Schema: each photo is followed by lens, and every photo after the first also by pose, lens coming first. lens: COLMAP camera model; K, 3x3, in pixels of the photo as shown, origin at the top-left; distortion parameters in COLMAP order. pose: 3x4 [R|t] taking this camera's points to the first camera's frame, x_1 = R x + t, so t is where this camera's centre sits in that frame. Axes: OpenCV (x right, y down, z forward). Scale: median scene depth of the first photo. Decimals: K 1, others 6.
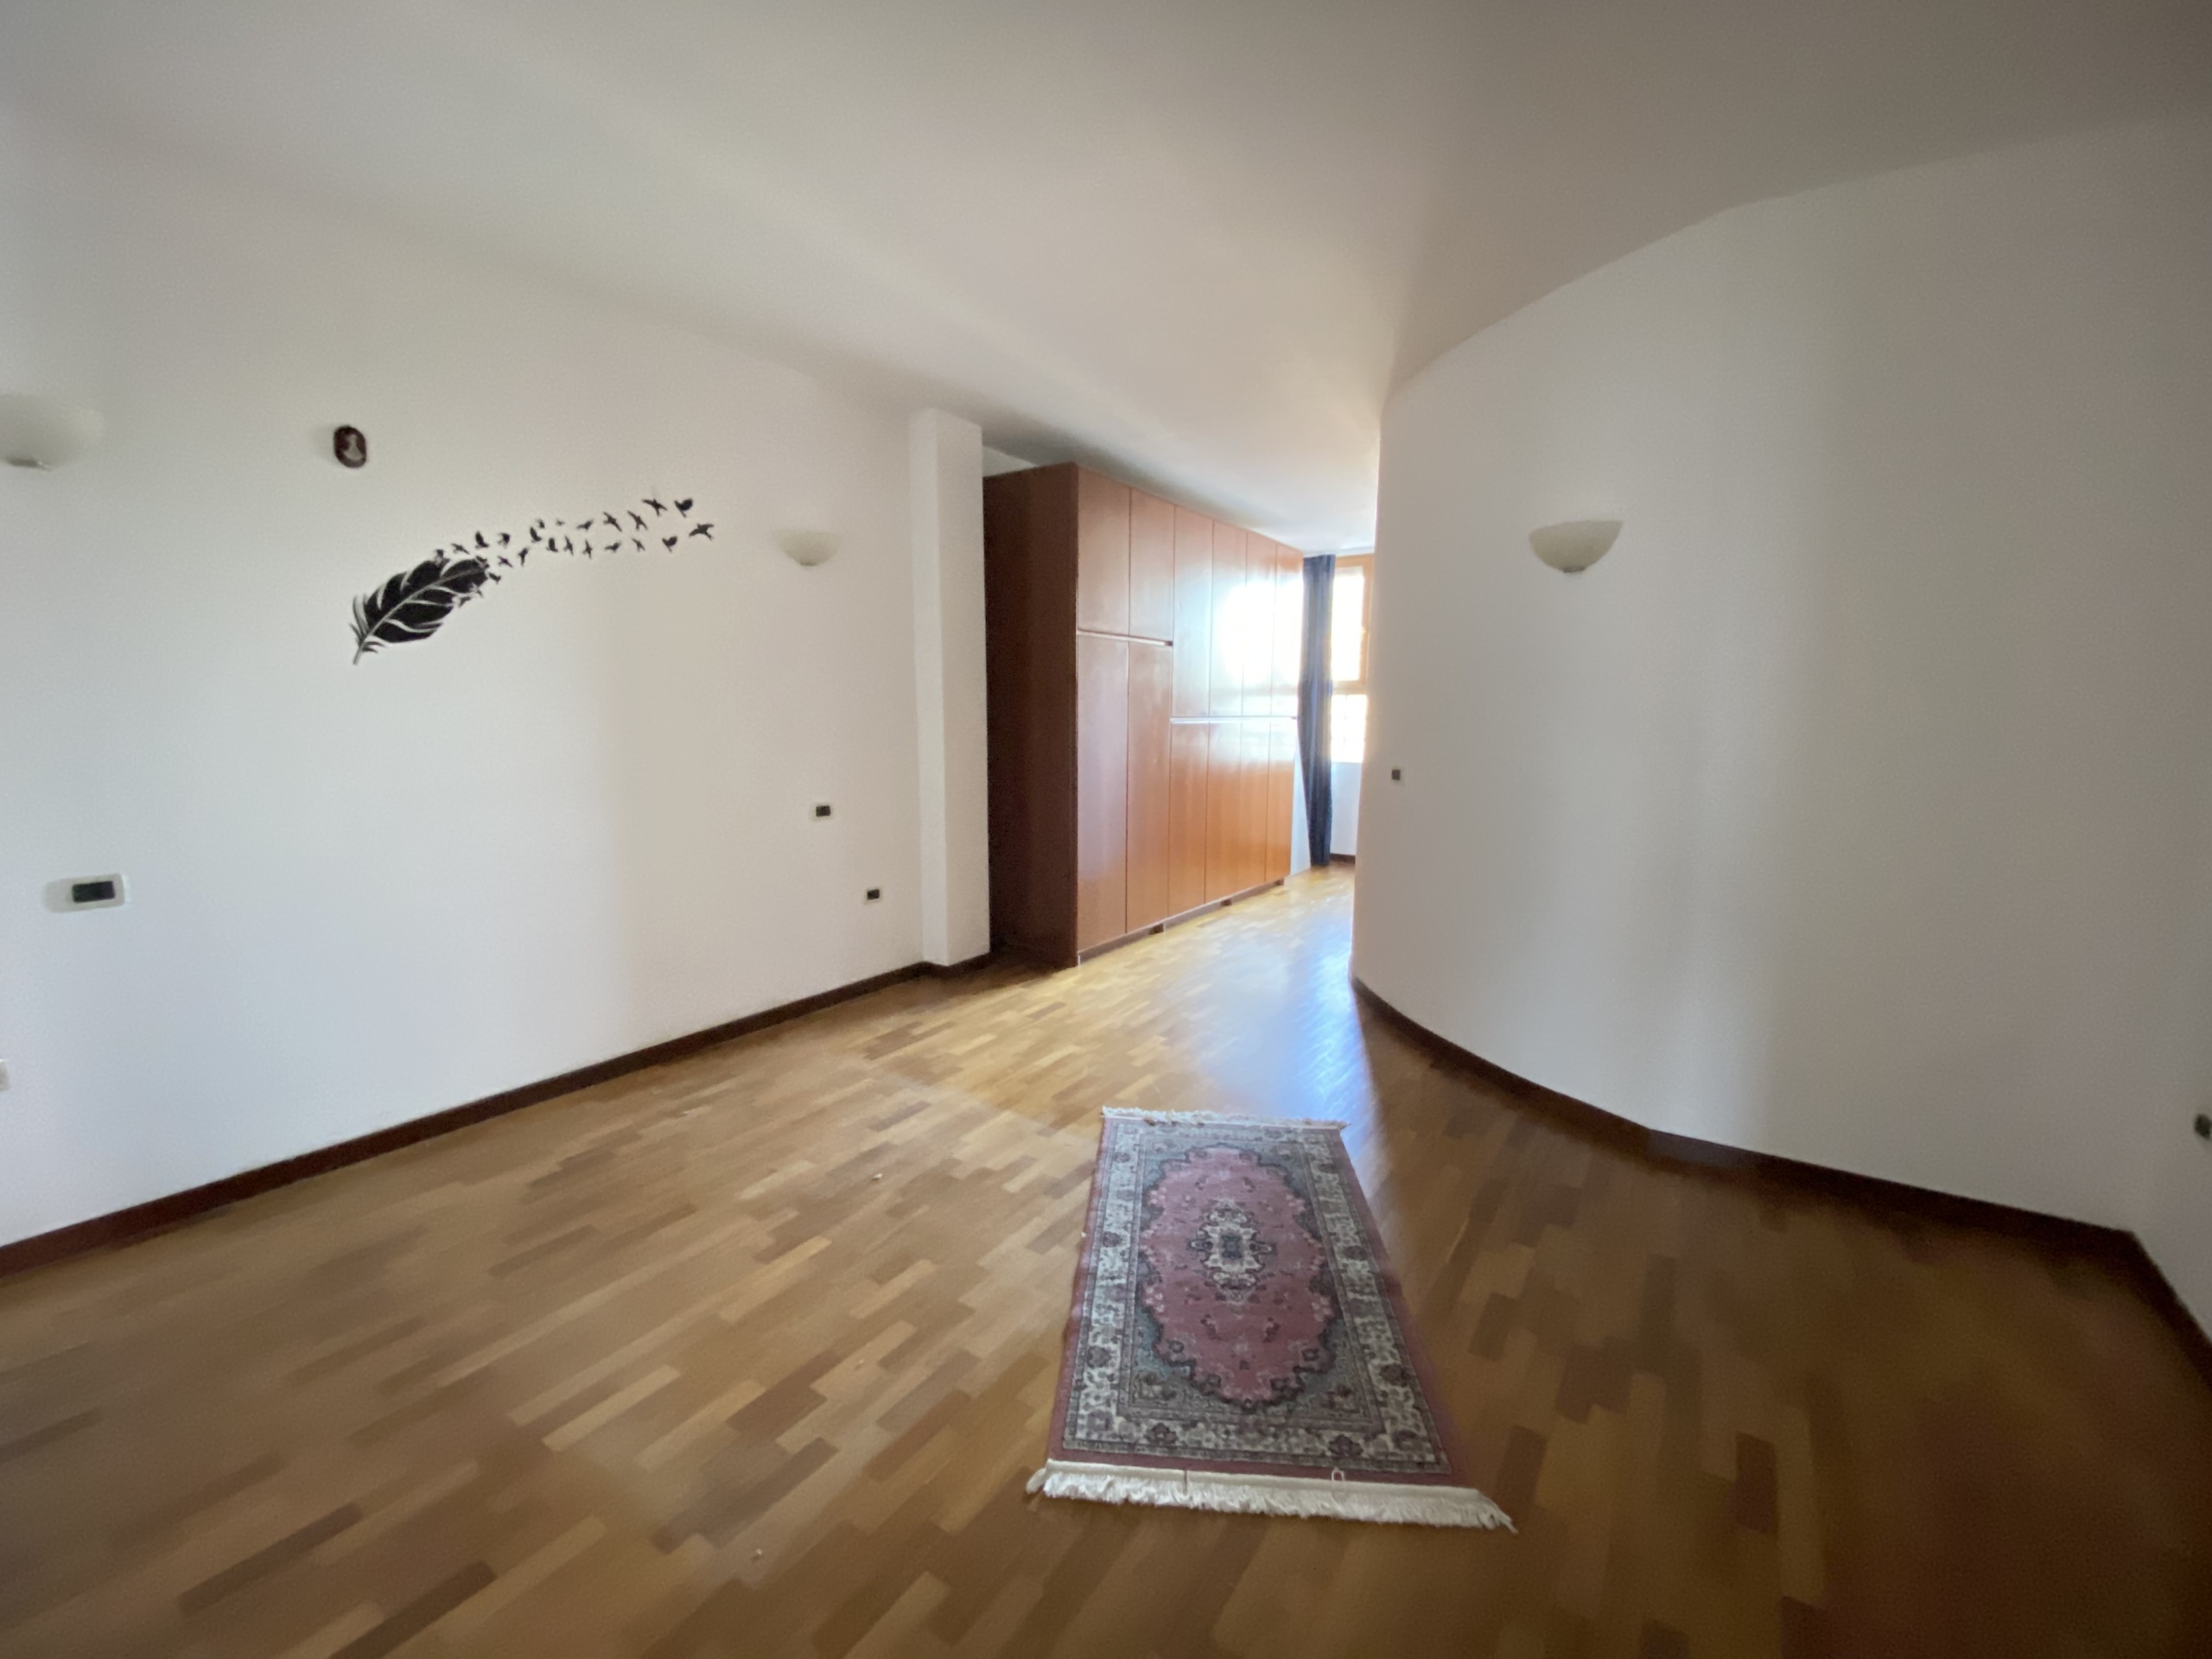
lens RADIAL K [[895.9, 0, 1096.8], [0, 895.9, 826.8], [0, 0, 1]] dist [0.026271, -0.020522]
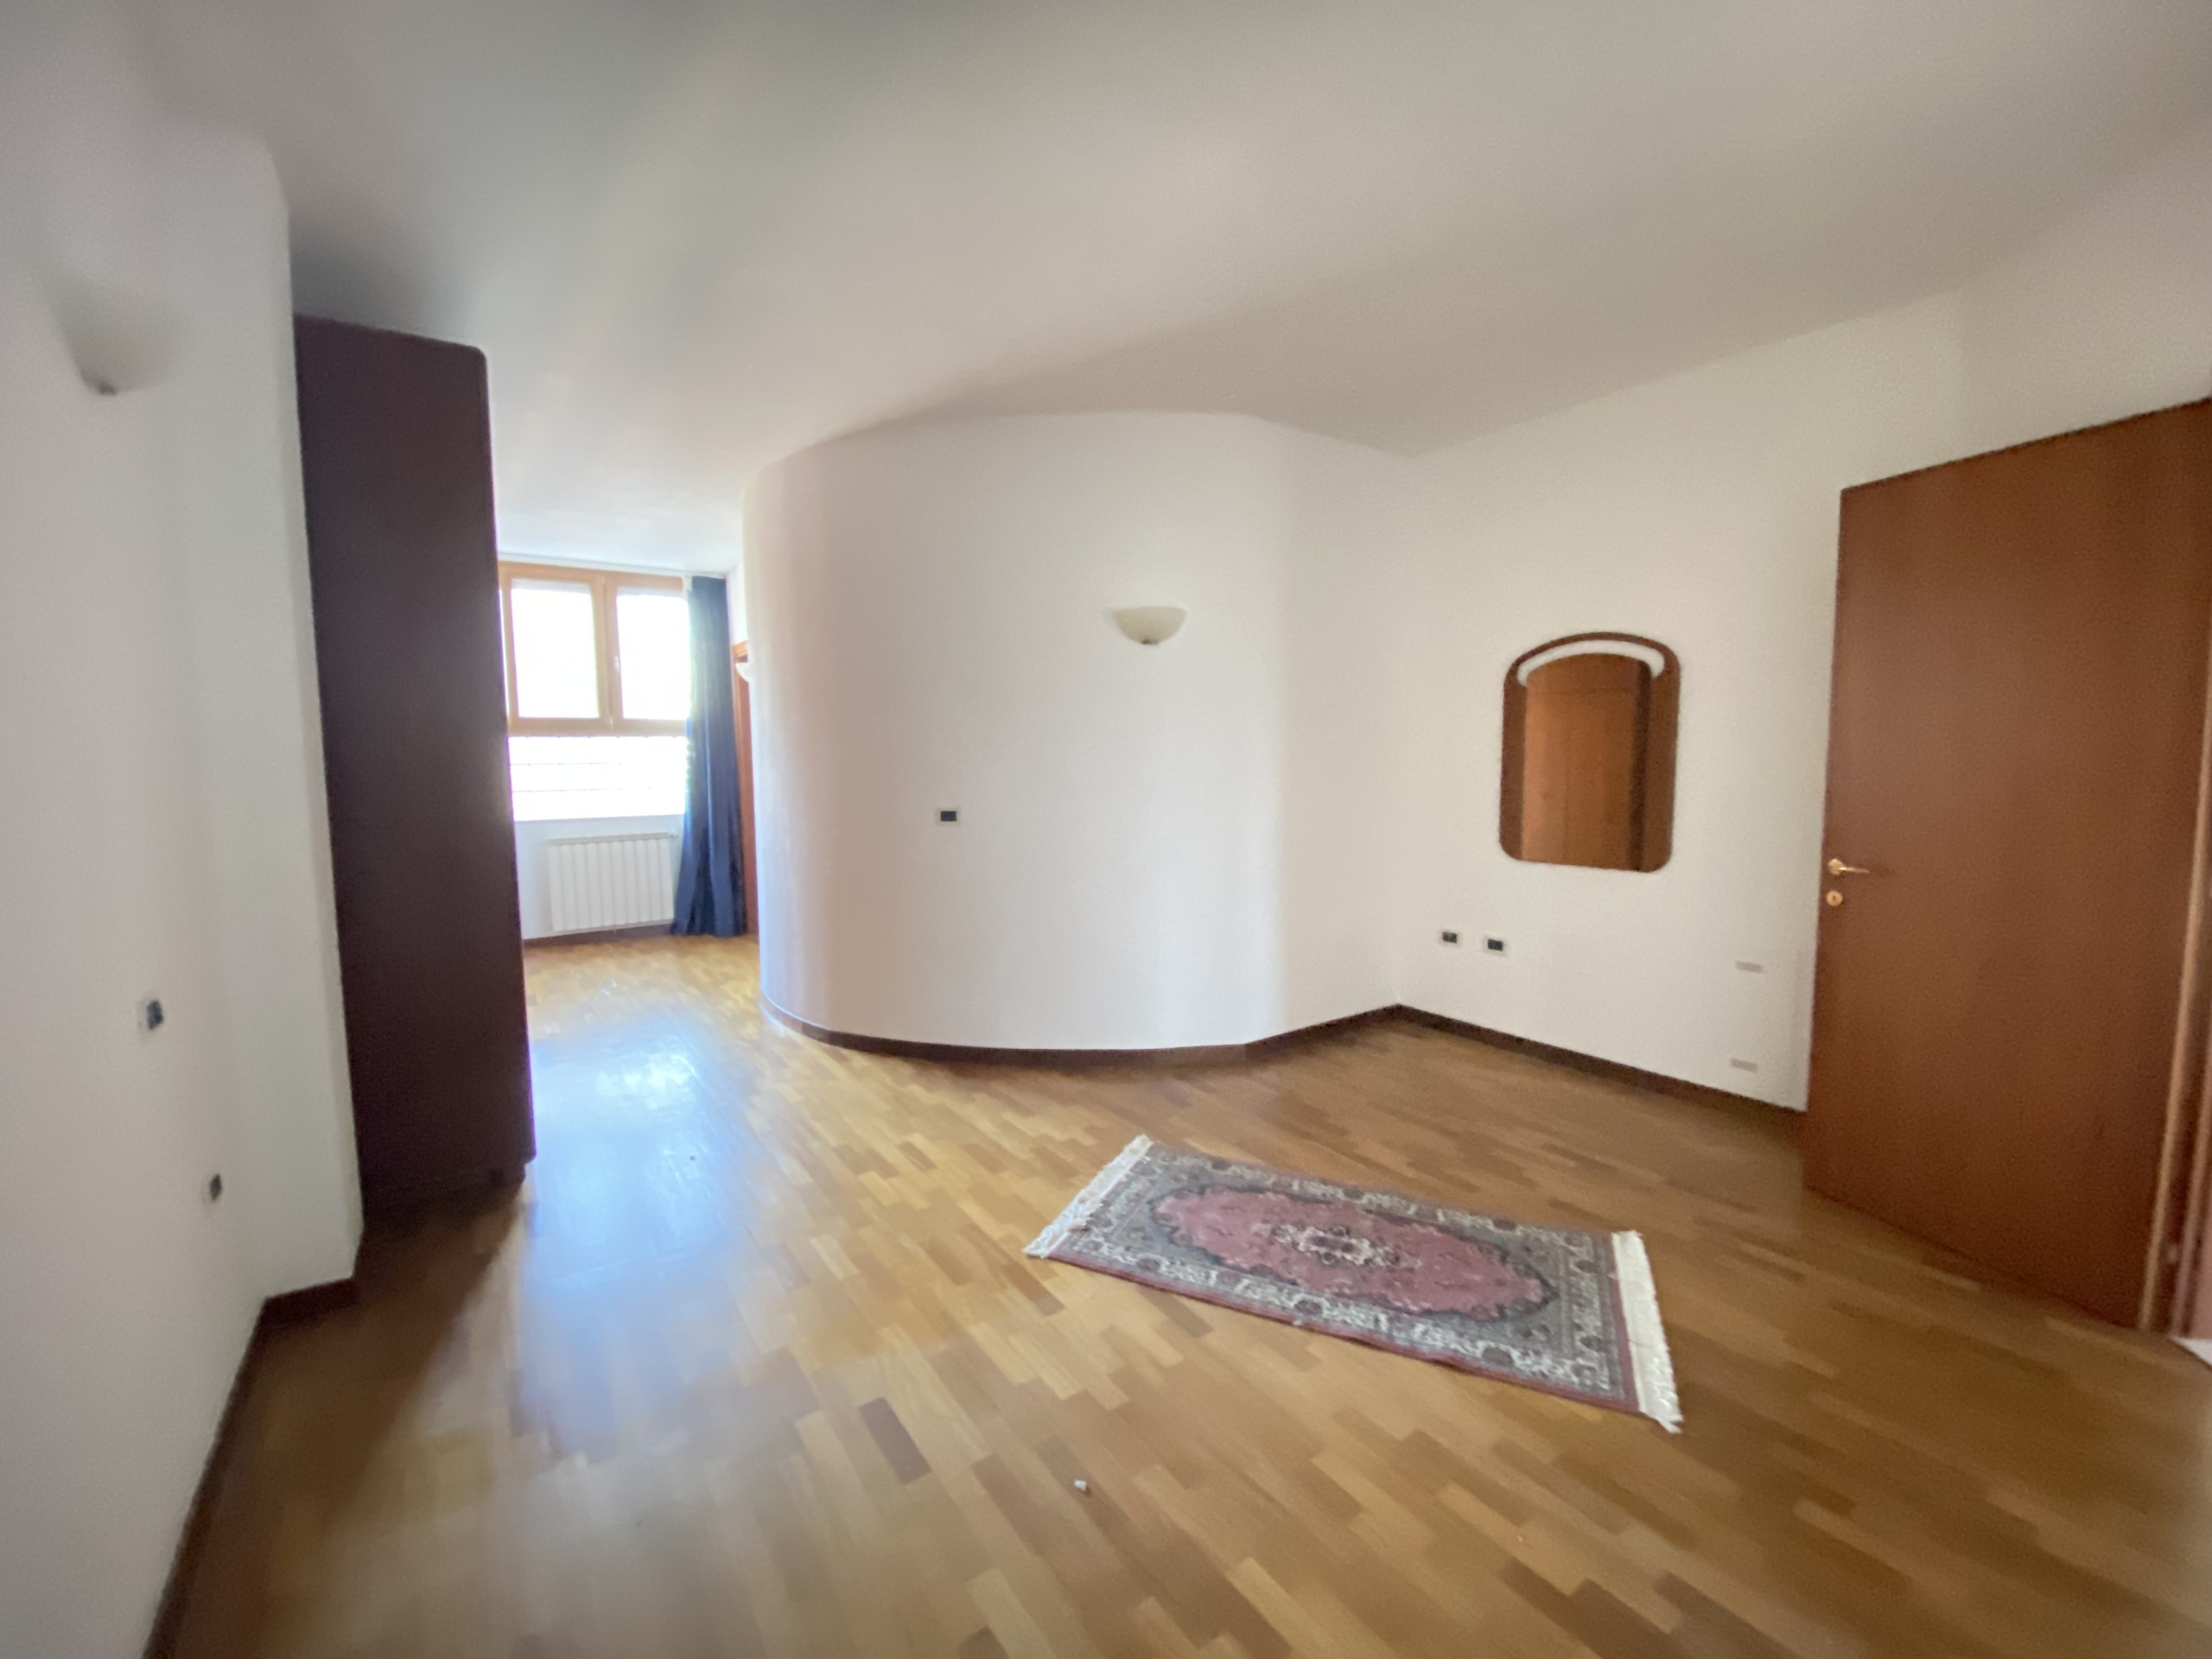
lens RADIAL K [[895.9, 0, 1096.8], [0, 895.9, 826.8], [0, 0, 1]] dist [0.026271, -0.020522]
pose [[0.354347, -0.085088, 0.931235, -0.879511], [0.130670, 0.990586, 0.040789, -0.107517], [-0.925939, 0.107231, 0.362129, 0.784990]]
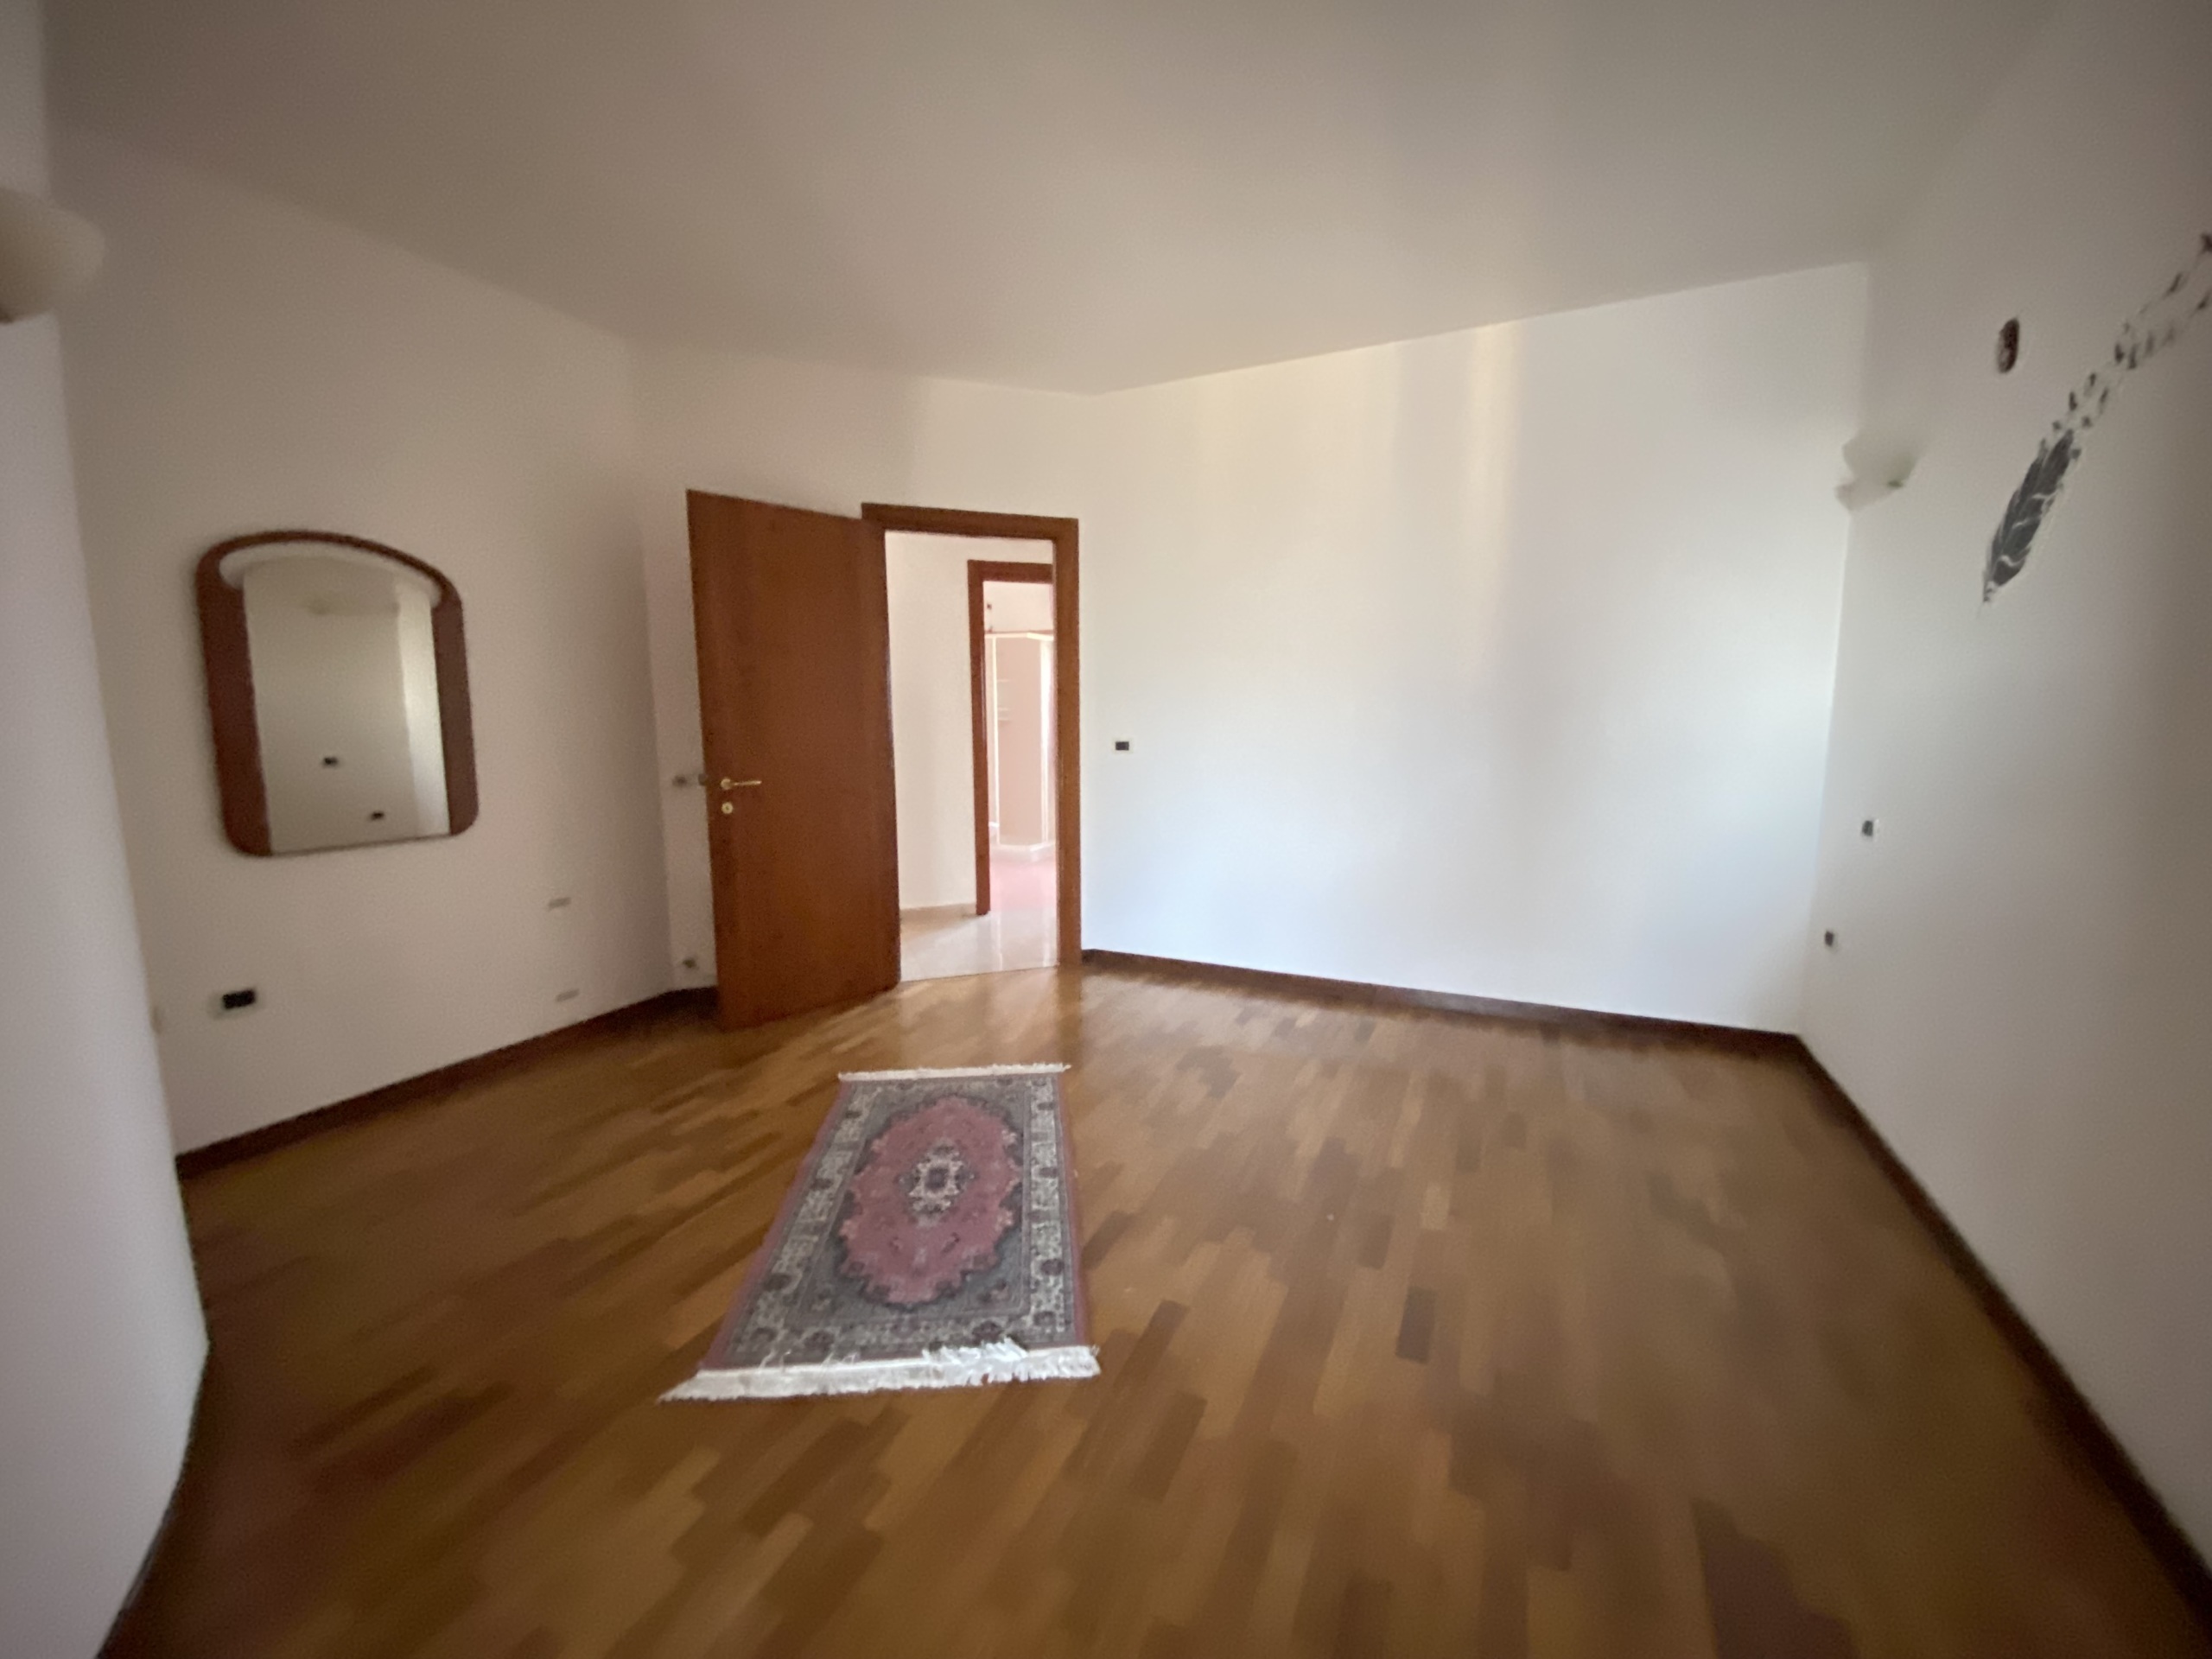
lens RADIAL K [[895.9, 0, 1096.8], [0, 895.9, 826.8], [0, 0, 1]] dist [0.026271, -0.020522]
pose [[-0.987116, 0.025010, -0.158037, 0.115638], [-0.016385, 0.966716, 0.255326, -0.211254], [0.159162, 0.254626, -0.953852, 1.873730]]
